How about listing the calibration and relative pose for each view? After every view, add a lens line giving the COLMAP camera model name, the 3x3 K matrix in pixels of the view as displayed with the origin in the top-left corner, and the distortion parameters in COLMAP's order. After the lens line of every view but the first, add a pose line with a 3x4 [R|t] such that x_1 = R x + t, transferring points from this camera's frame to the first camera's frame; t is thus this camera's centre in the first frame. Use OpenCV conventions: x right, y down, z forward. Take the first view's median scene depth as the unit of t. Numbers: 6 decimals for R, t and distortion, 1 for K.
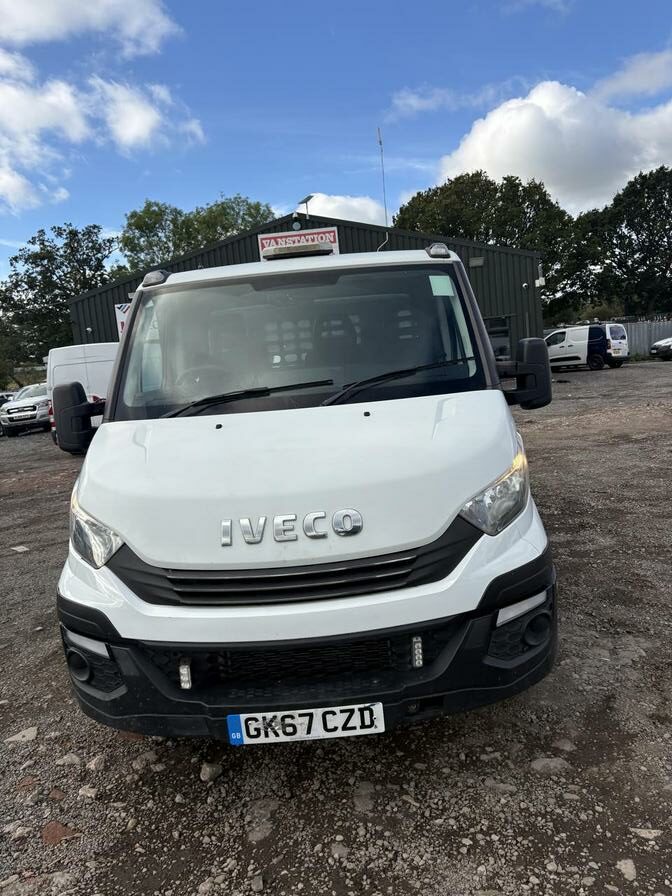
lens RADIAL K [[668.1, 0, 336.0], [0, 668.1, 448.0], [0, 0, 1]] dist [0.024416, -0.001072]
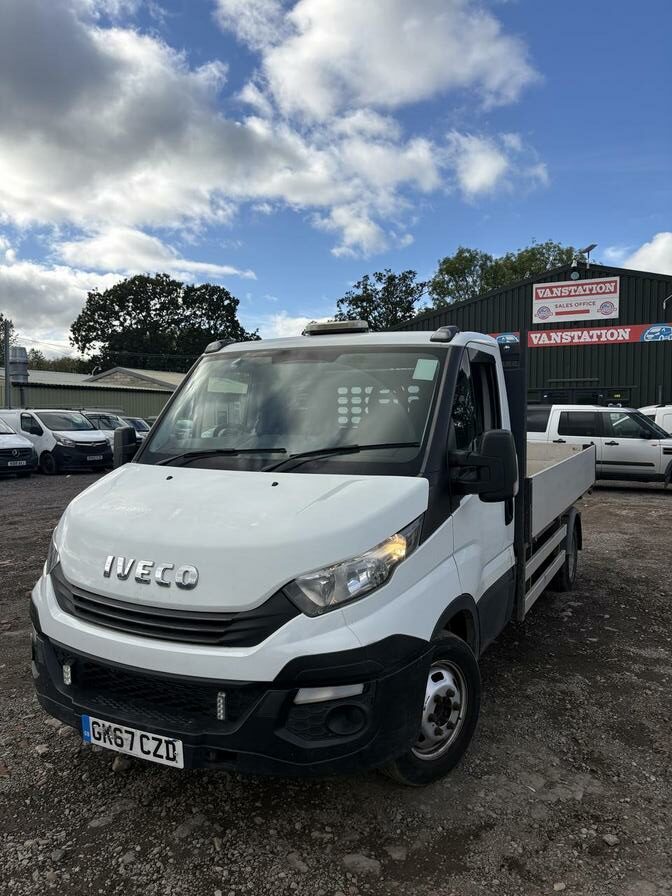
lens RADIAL K [[668.1, 0, 336.0], [0, 668.1, 448.0], [0, 0, 1]] dist [0.024416, -0.001072]
pose [[0.896189, 0.114548, -0.428629, 0.632251], [-0.139354, 0.989879, -0.026829, -0.100561], [0.421218, 0.083775, 0.903082, 0.037991]]
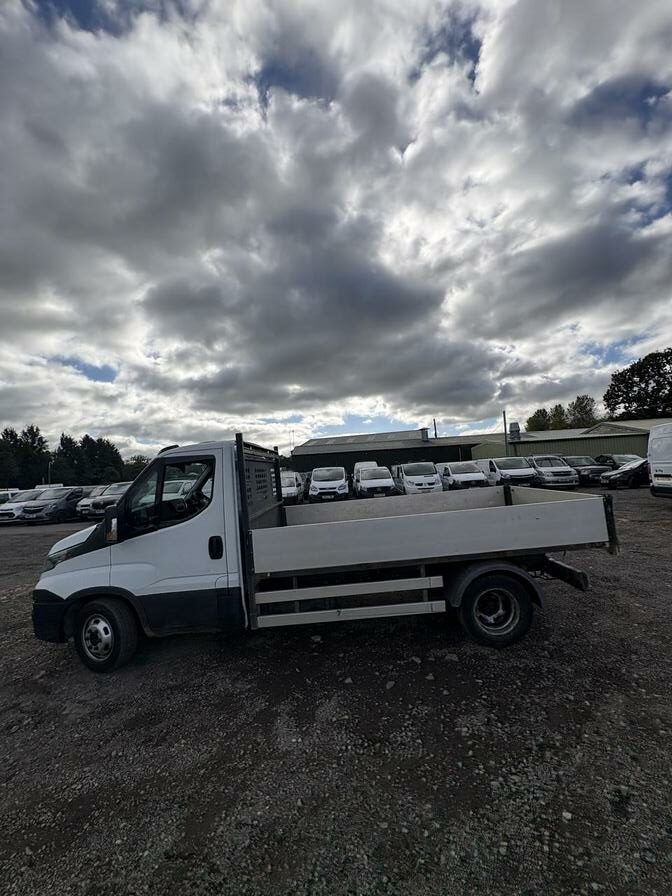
lens RADIAL K [[358.3, 0, 336.0], [0, 358.3, 448.0], [0, 0, 1]] dist [-0.003299, 0.000244]
pose [[0.037389, 0.030769, -0.998827, 1.652835], [-0.067814, 0.997300, 0.028184, -0.487086], [0.996997, 0.066681, 0.039375, 1.983715]]
